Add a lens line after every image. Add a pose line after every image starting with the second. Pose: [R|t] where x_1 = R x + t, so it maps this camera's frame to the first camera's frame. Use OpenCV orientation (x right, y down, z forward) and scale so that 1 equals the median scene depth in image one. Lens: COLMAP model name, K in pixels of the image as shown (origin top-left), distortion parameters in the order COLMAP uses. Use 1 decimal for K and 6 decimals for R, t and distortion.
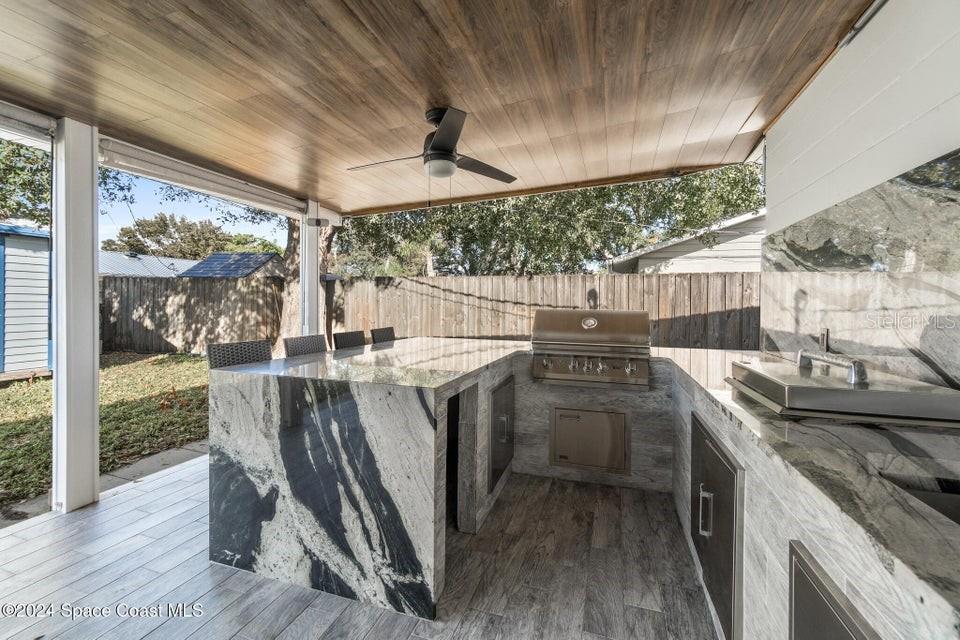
lens RADIAL K [[418.6, 0, 473.2], [0, 418.6, 304.4], [0, 0, 1]] dist [-0.010515, 0.004470]
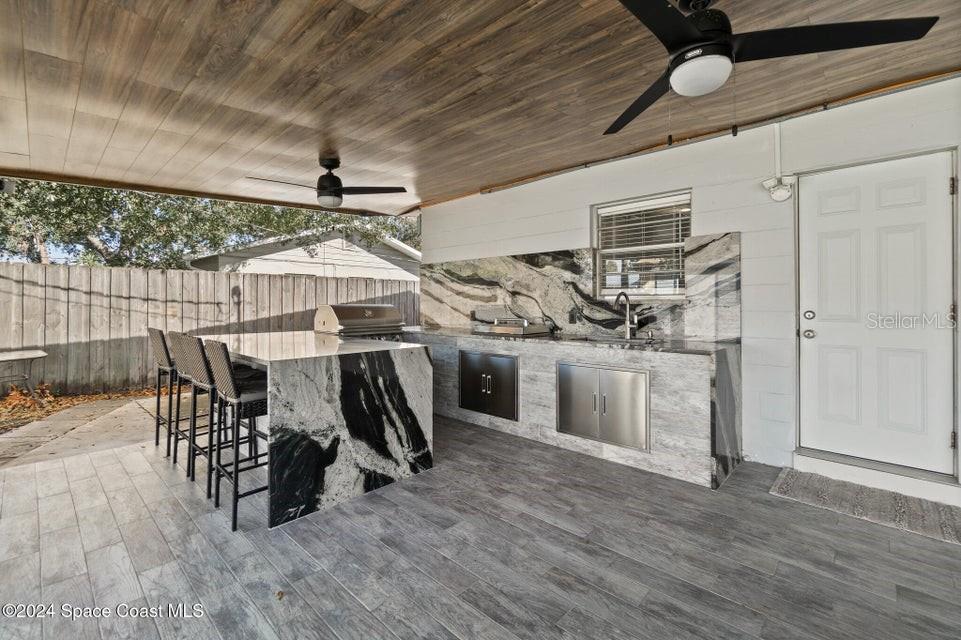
lens RADIAL K [[419.1, 0, 463.7], [0, 419.1, 298.3], [0, 0, 1]] dist [-0.010515, 0.004470]
pose [[0.439887, -0.001954, 0.898051, -1.501972], [0.003145, 0.999995, 0.000636, -0.014789], [-0.898048, 0.002544, 0.439891, 0.022825]]
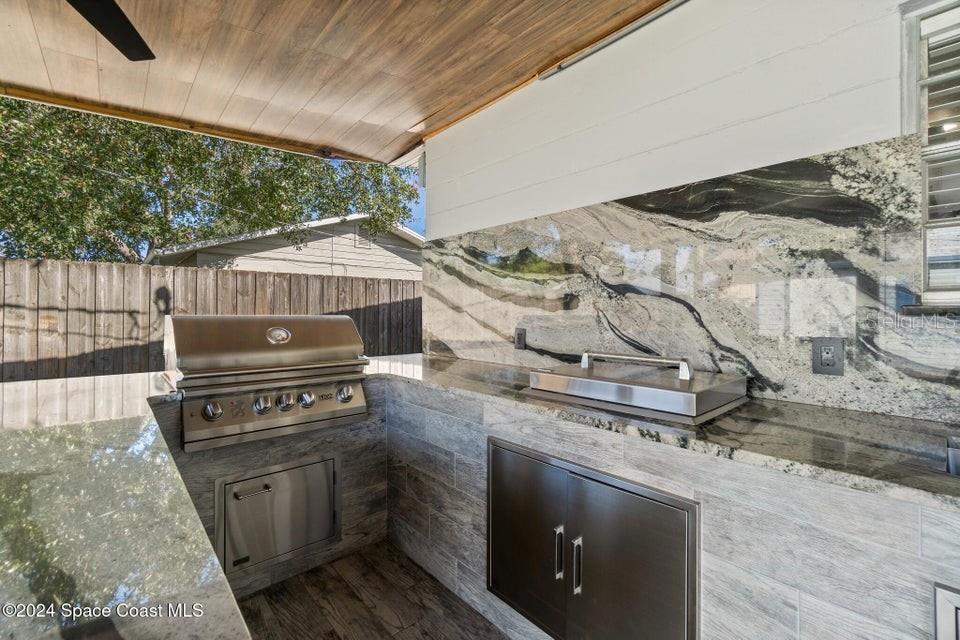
lens RADIAL K [[418.6, 0, 468.1], [0, 418.6, 307.5], [0, 0, 1]] dist [-0.010515, 0.004470]
pose [[0.514541, 0.000832, 0.857465, -0.206755], [0.000827, 0.999999, -0.001466, 0.003798], [-0.857465, 0.001464, 0.514540, 0.650725]]
